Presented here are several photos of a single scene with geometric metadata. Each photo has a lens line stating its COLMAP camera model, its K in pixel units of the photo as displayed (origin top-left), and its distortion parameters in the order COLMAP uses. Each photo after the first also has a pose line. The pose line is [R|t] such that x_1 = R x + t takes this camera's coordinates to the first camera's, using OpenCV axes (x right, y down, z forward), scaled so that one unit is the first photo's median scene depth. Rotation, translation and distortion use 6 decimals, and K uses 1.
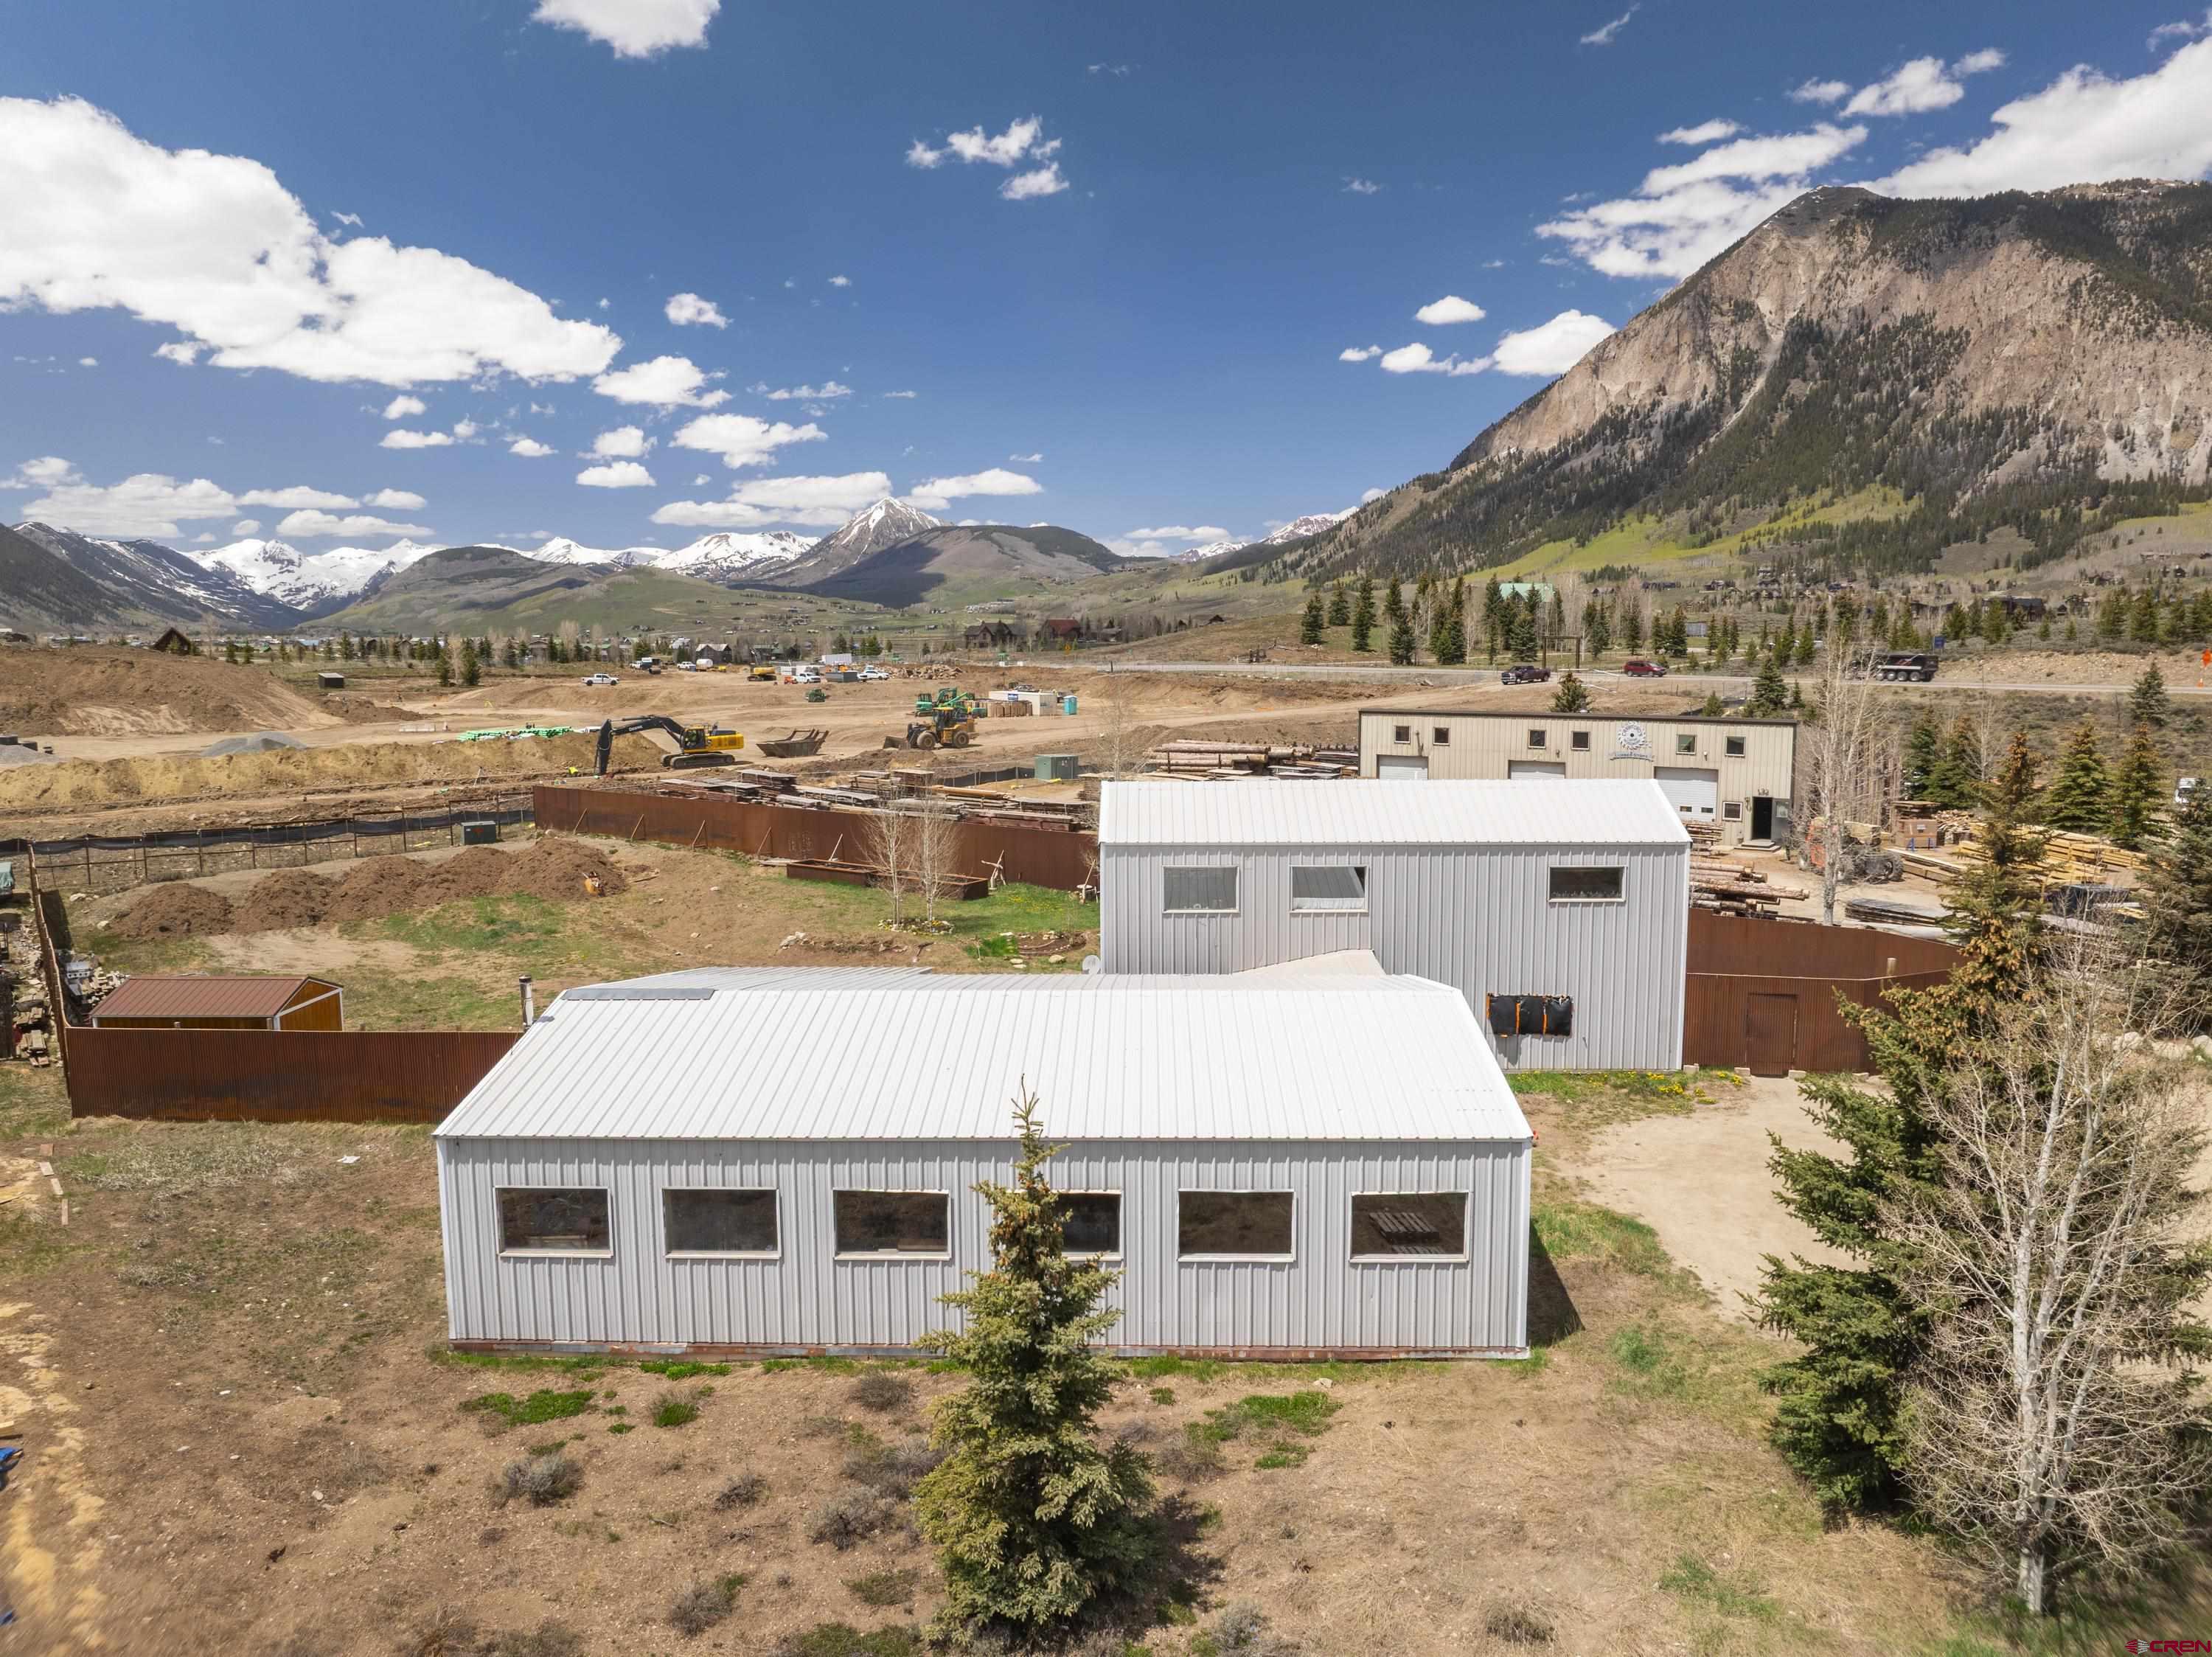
lens RADIAL K [[1562.0, 0, 1114.4], [0, 1562.0, 812.2], [0, 0, 1]] dist [-0.042968, 0.010480]
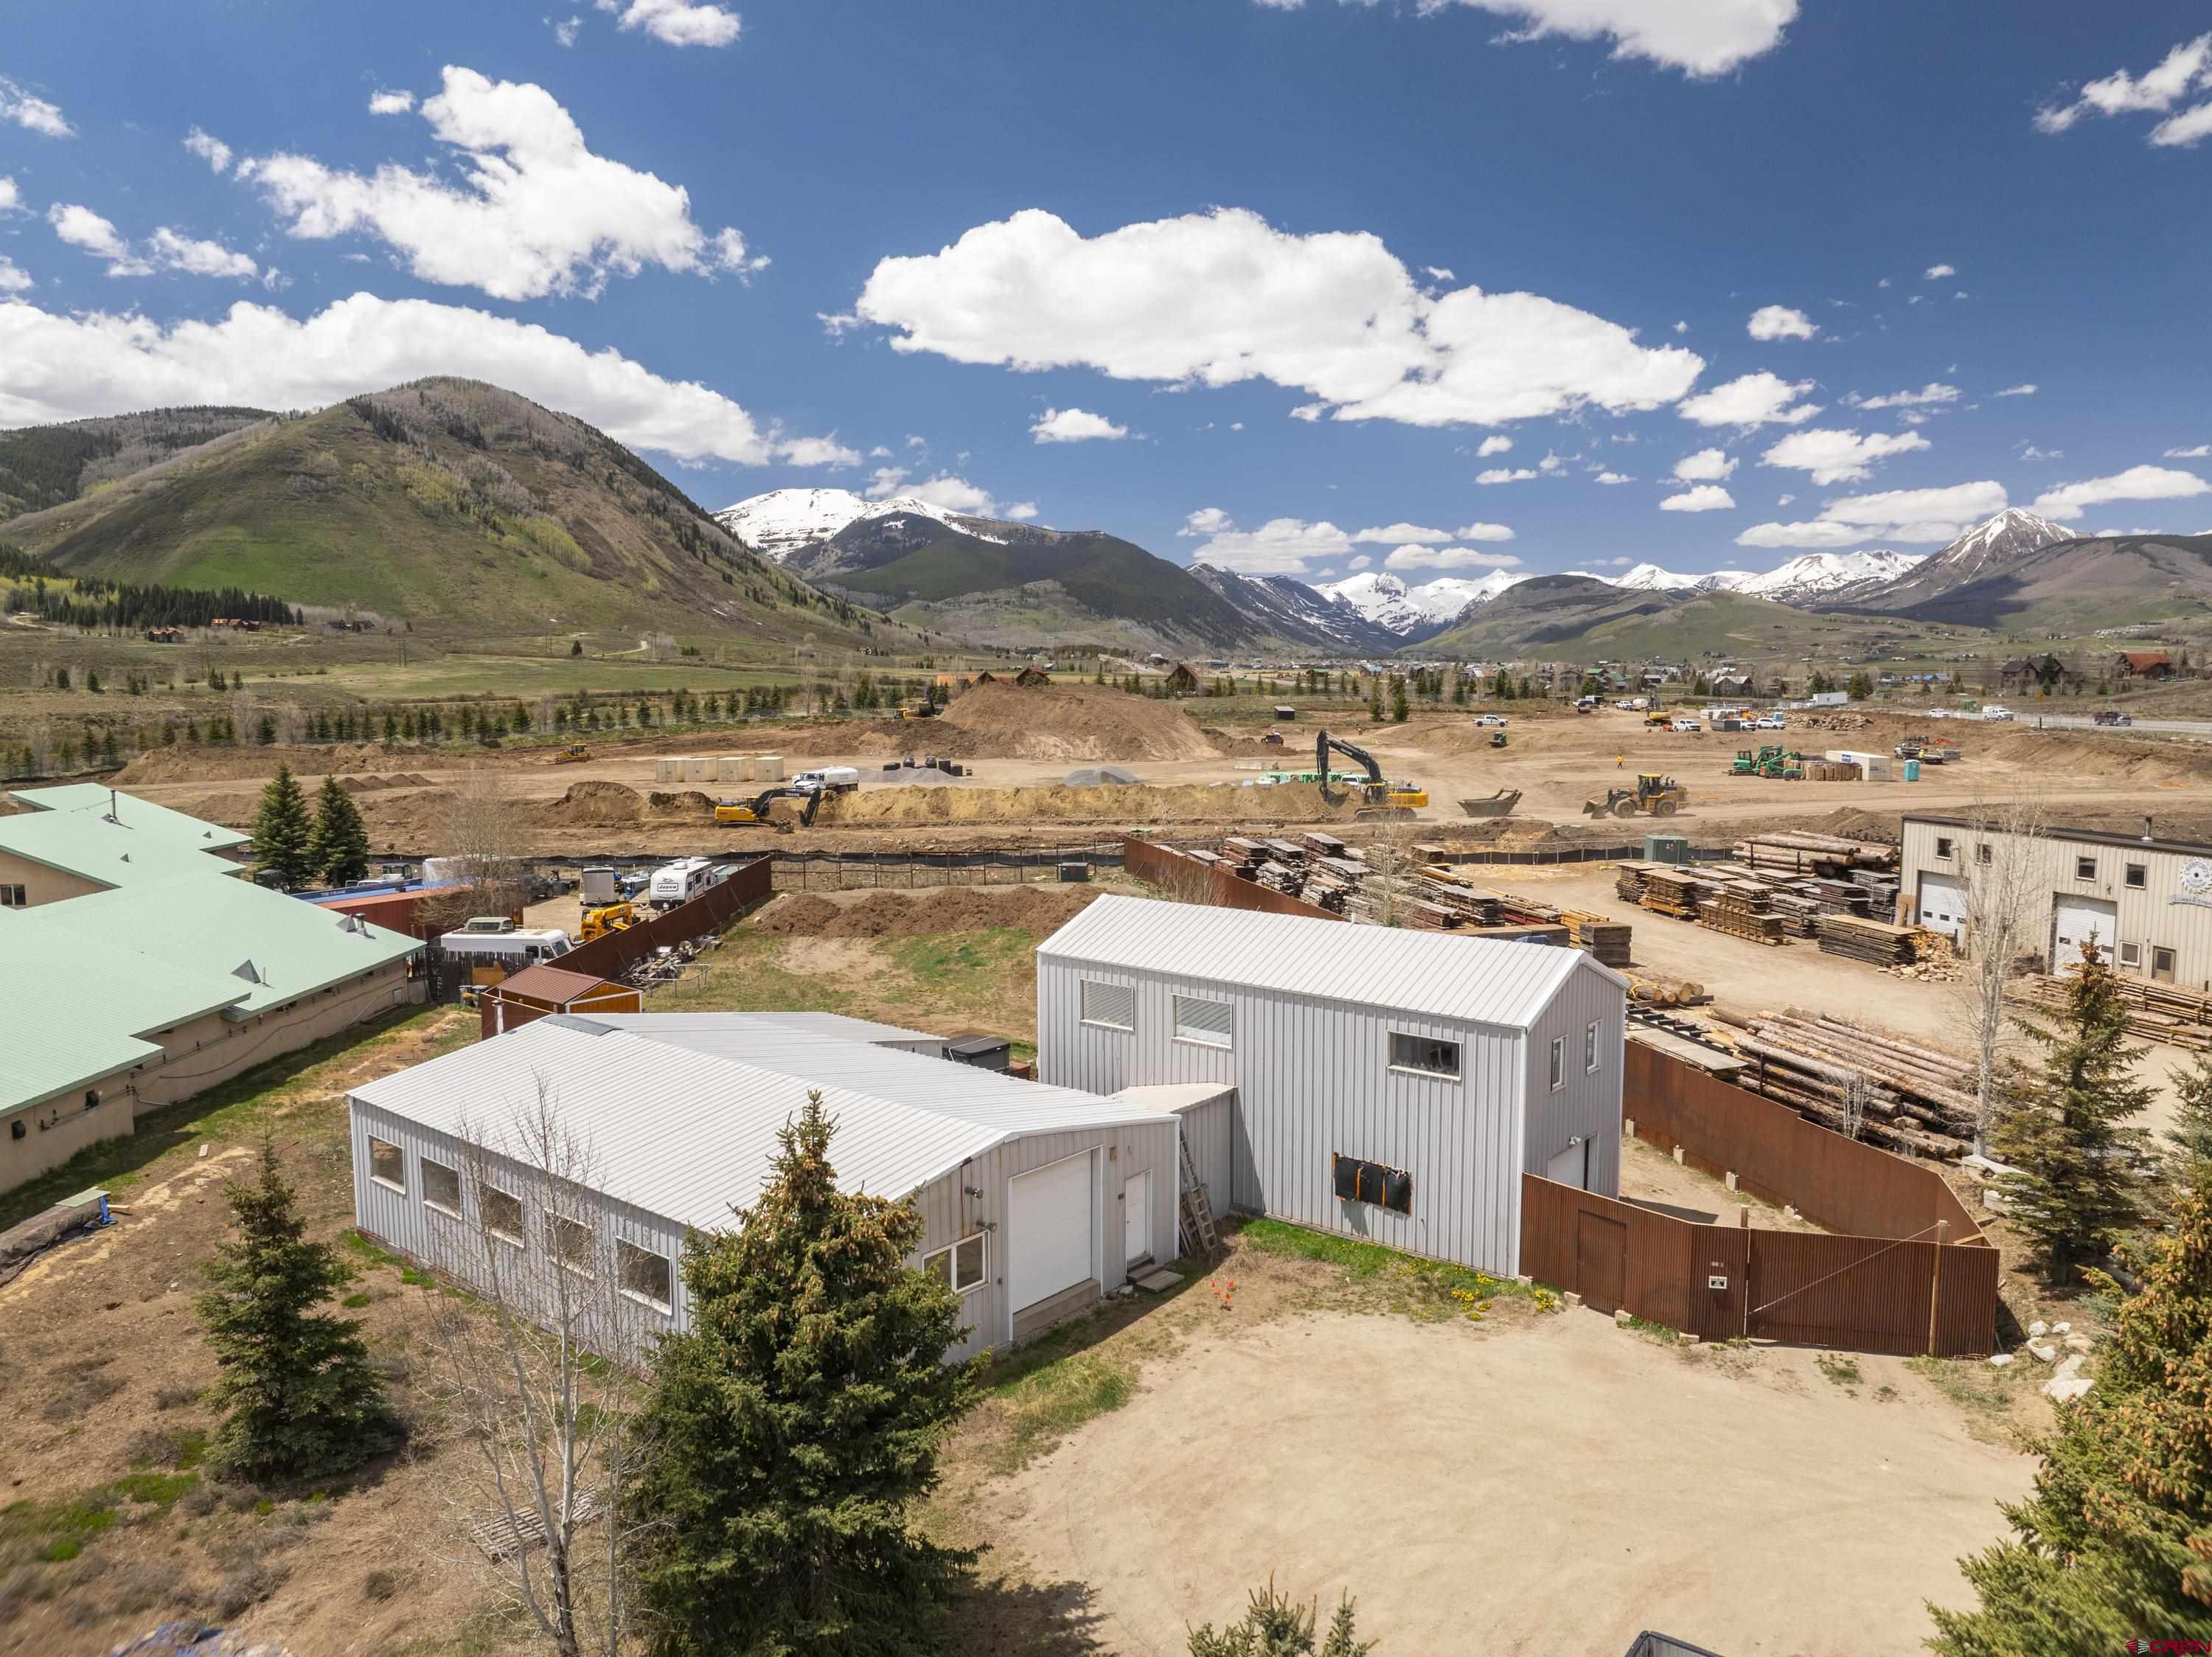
lens RADIAL K [[1562.0, 0, 1110.8], [0, 1562.0, 851.2], [0, 0, 1]] dist [-0.042968, 0.010480]
pose [[0.785308, 0.076419, -0.614371, 0.226545], [-0.070975, 0.996923, 0.033280, -0.029188], [0.615024, 0.017470, 0.788315, 0.048148]]
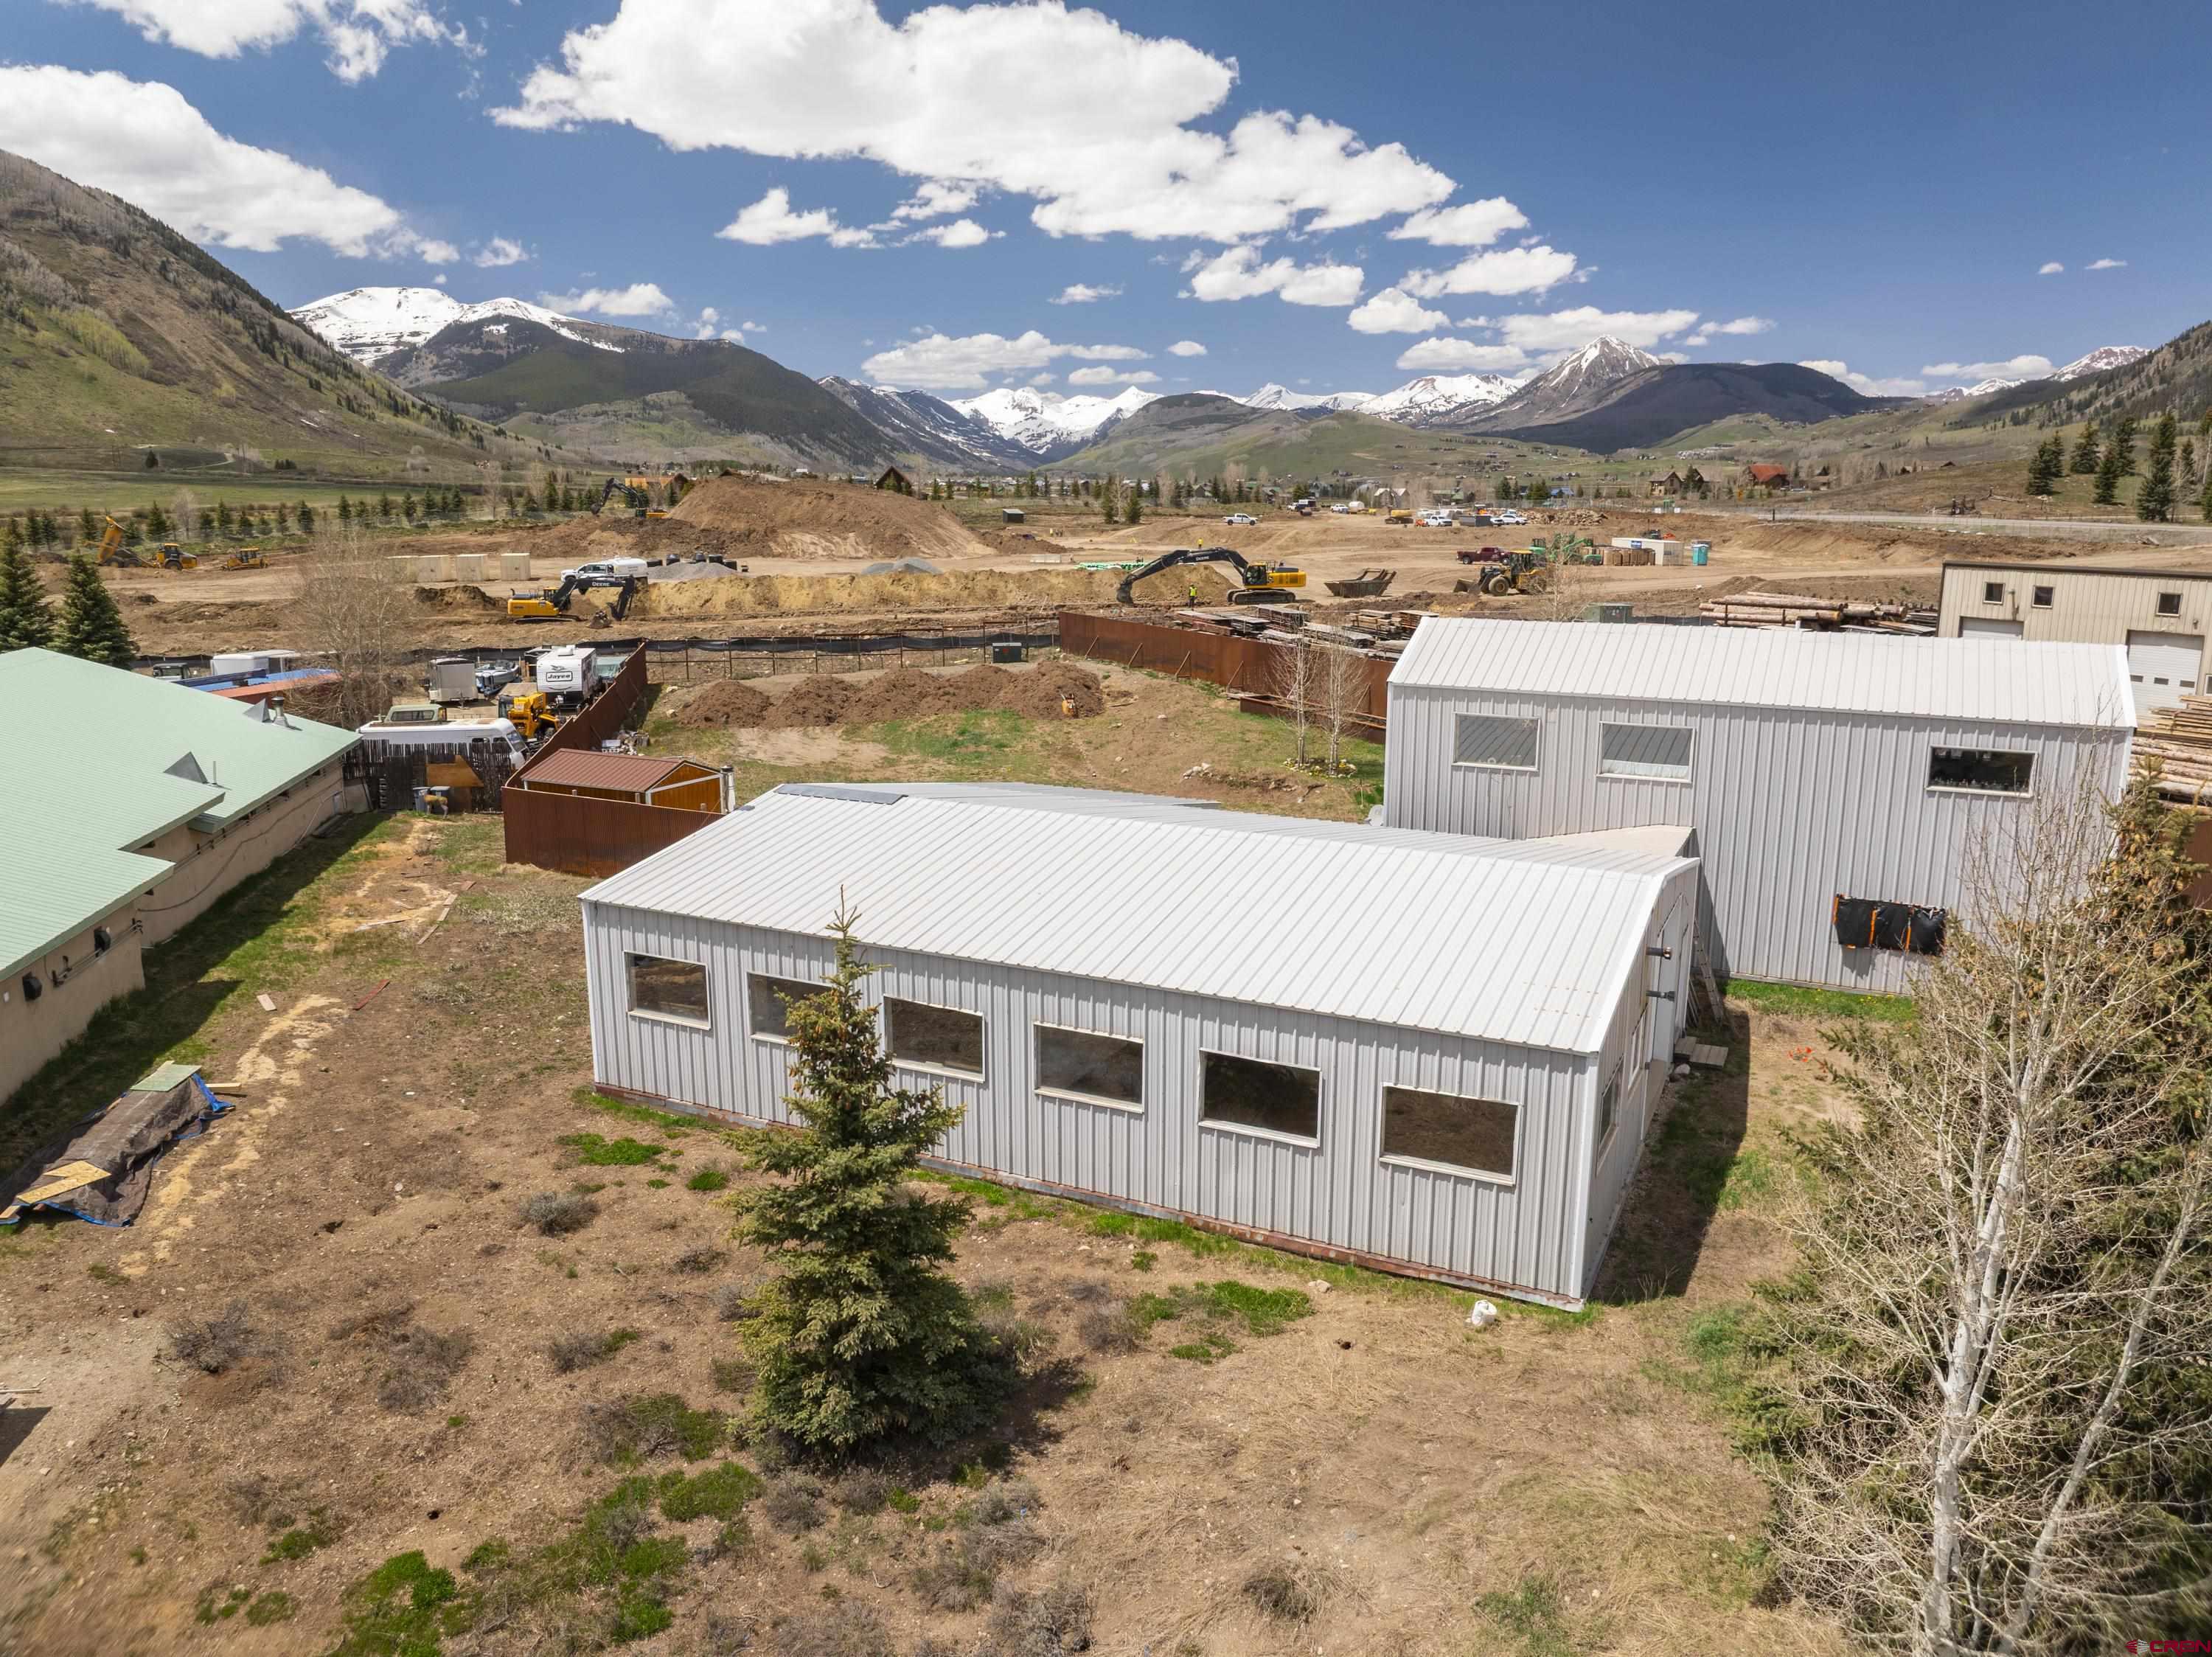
lens RADIAL K [[1562.0, 0, 1115.5], [0, 1562.0, 831.5], [0, 0, 1]] dist [-0.042968, 0.010480]
pose [[0.906584, 0.097433, -0.410624, 0.072574], [-0.052580, 0.991480, 0.119171, 0.001972], [0.418737, -0.086448, 0.903984, 0.033262]]
